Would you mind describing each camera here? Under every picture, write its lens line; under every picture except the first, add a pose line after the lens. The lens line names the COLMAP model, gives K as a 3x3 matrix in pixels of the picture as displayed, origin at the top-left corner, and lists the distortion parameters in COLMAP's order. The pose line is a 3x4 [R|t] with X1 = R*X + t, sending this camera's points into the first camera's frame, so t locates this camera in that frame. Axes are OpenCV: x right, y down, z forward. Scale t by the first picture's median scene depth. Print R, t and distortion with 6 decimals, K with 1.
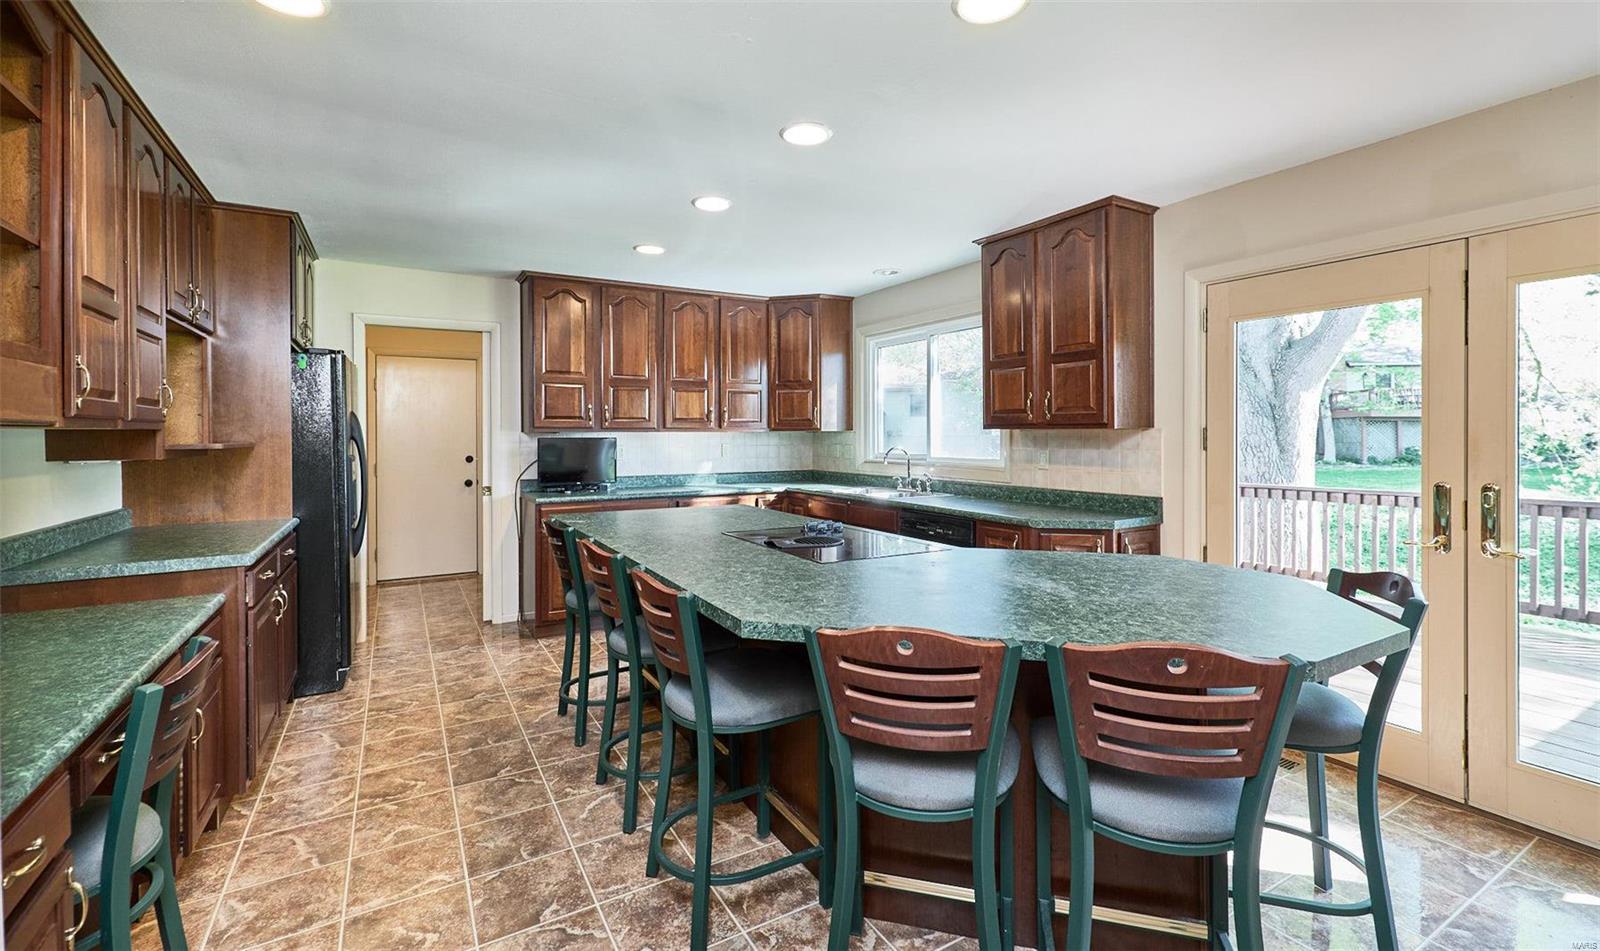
lens RADIAL K [[677.9, 0, 796.8], [0, 677.9, 442.5], [0, 0, 1]] dist [0.000933, 0.000051]
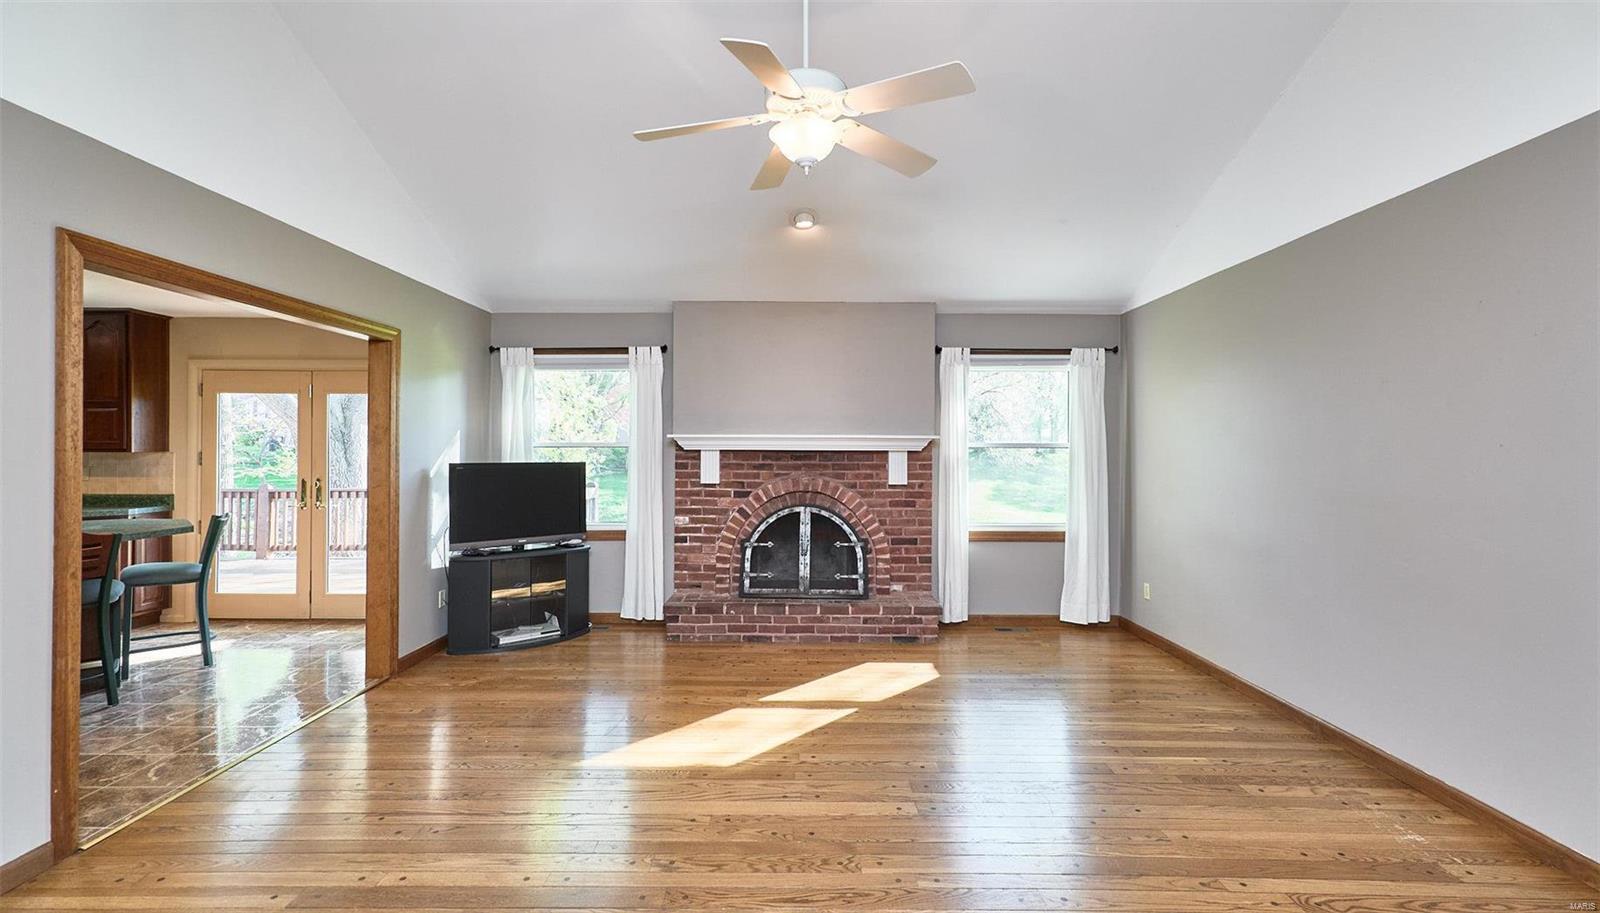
lens RADIAL K [[685.7, 0, 800.0], [0, 685.7, 456.5], [0, 0, 1]] dist [0.001096, 0.000299]
pose [[0.506654, -0.003141, 0.862144, -0.089045], [0.003190, 0.999993, 0.001768, -0.005977], [-0.862144, 0.001854, 0.506660, -0.807678]]
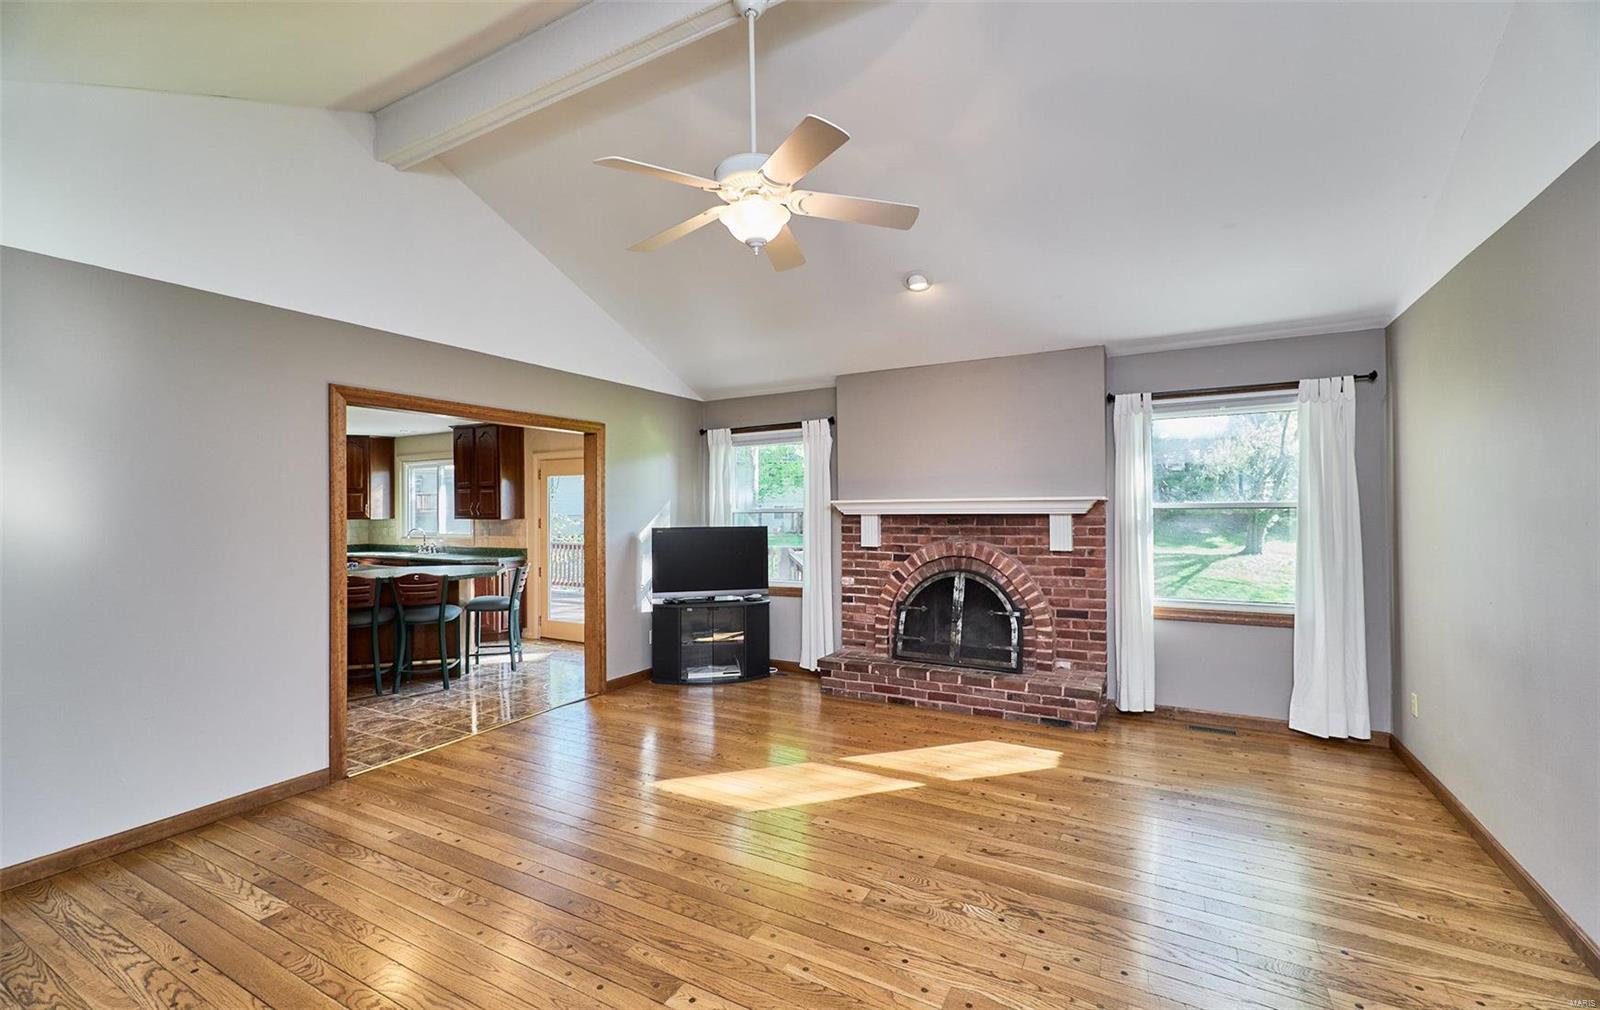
lens RADIAL K [[662.0, 0, 825.5], [0, 662.0, 512.6], [0, 0, 1]] dist [0.002833, 0.000458]
pose [[0.855193, -0.006171, 0.518273, 0.164609], [0.011042, 0.999919, -0.006314, -0.012270], [-0.518192, 0.011123, 0.855192, -1.048637]]
